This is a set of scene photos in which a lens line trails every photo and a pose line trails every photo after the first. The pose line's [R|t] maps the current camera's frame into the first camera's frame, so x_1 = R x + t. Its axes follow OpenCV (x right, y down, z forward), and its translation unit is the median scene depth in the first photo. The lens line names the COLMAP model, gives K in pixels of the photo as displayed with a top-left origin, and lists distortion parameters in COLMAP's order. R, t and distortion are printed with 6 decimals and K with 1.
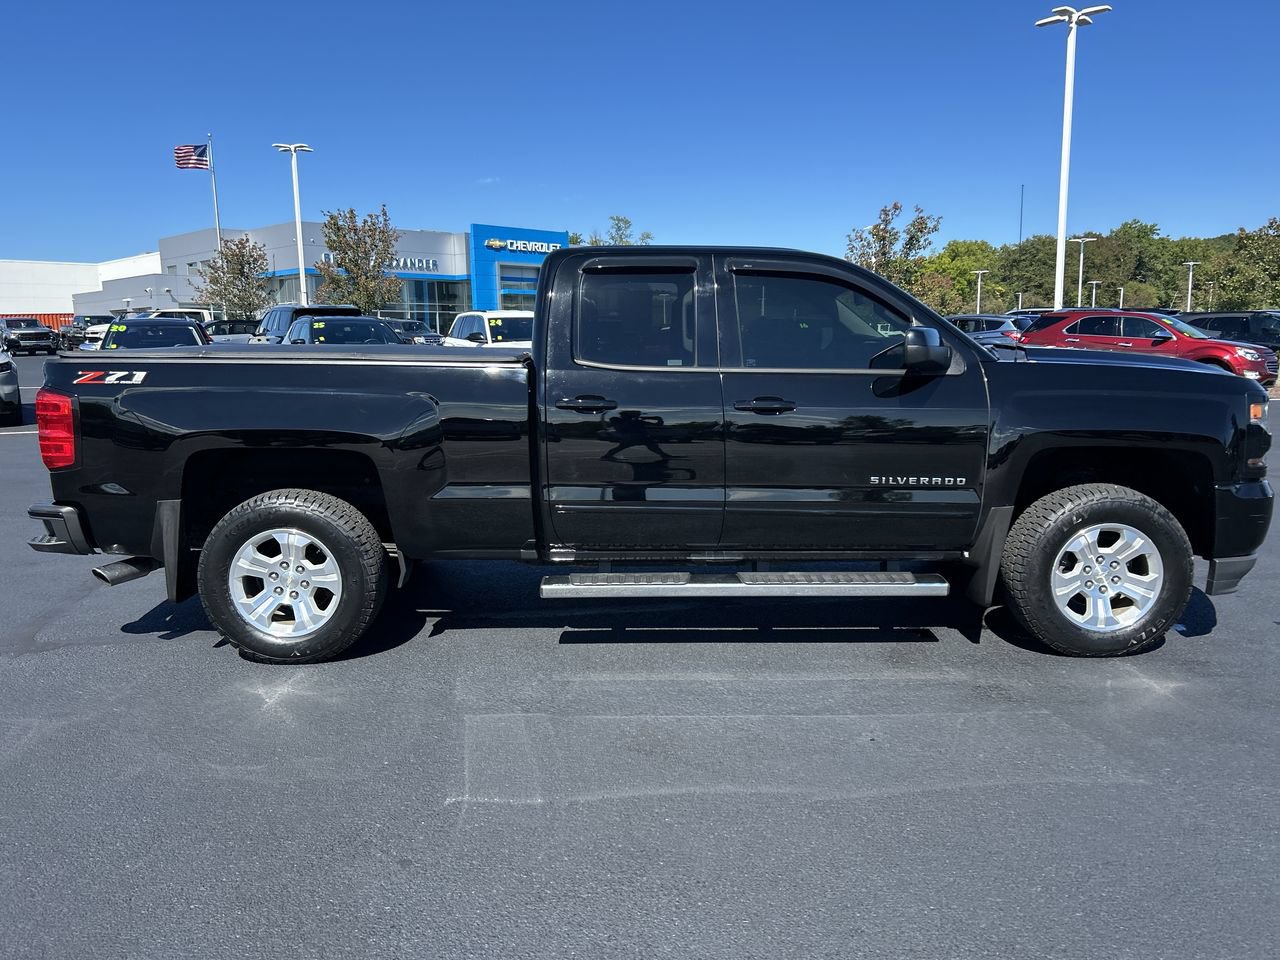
lens RADIAL K [[967.1, 0, 634.9], [0, 967.1, 471.4], [0, 0, 1]] dist [0.040990, -0.045624]
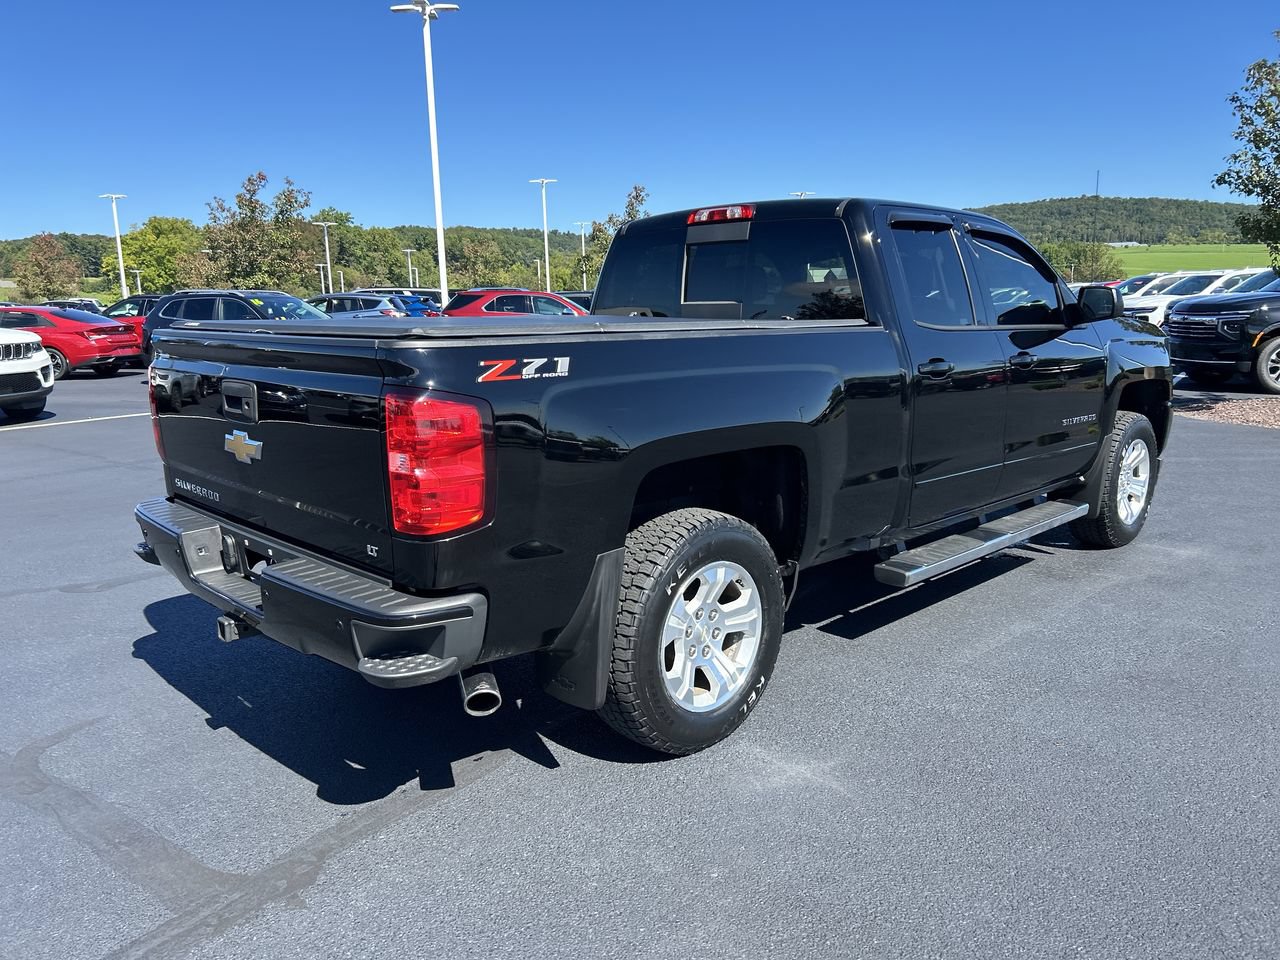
lens RADIAL K [[967.1, 0, 634.9], [0, 967.1, 471.4], [0, 0, 1]] dist [0.040990, -0.045624]
pose [[0.720563, -0.122646, 0.682457, -0.166398], [0.110181, 0.991980, 0.061938, -0.011545], [-0.684580, 0.030564, 0.728297, 0.095021]]
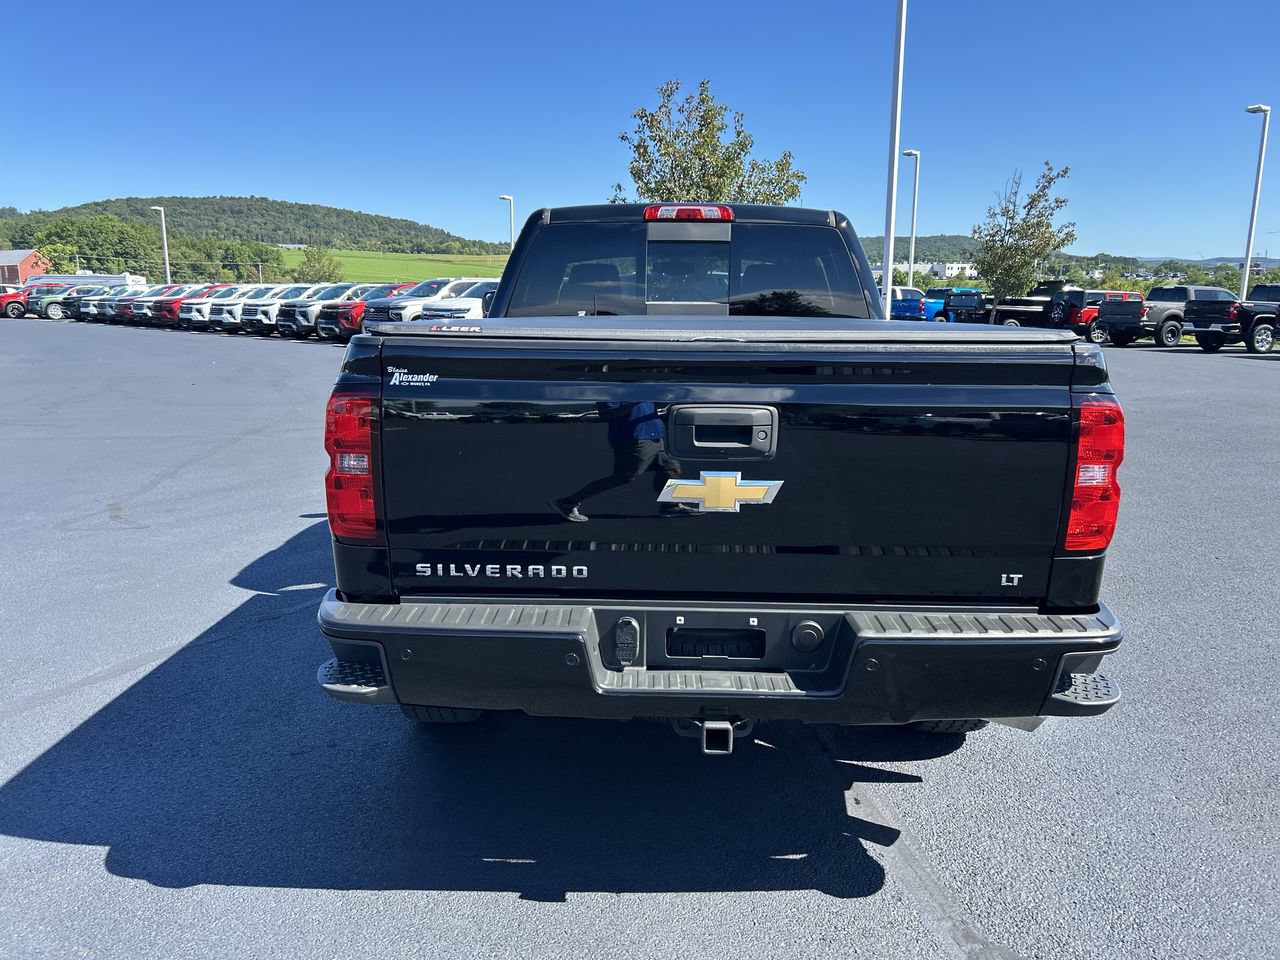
lens RADIAL K [[967.1, 0, 634.9], [0, 967.1, 471.4], [0, 0, 1]] dist [0.040990, -0.045624]
pose [[0.014798, -0.169744, 0.985377, -0.213448], [0.136159, 0.976647, 0.166195, -0.032830], [-0.990577, 0.131708, 0.037565, 0.237931]]
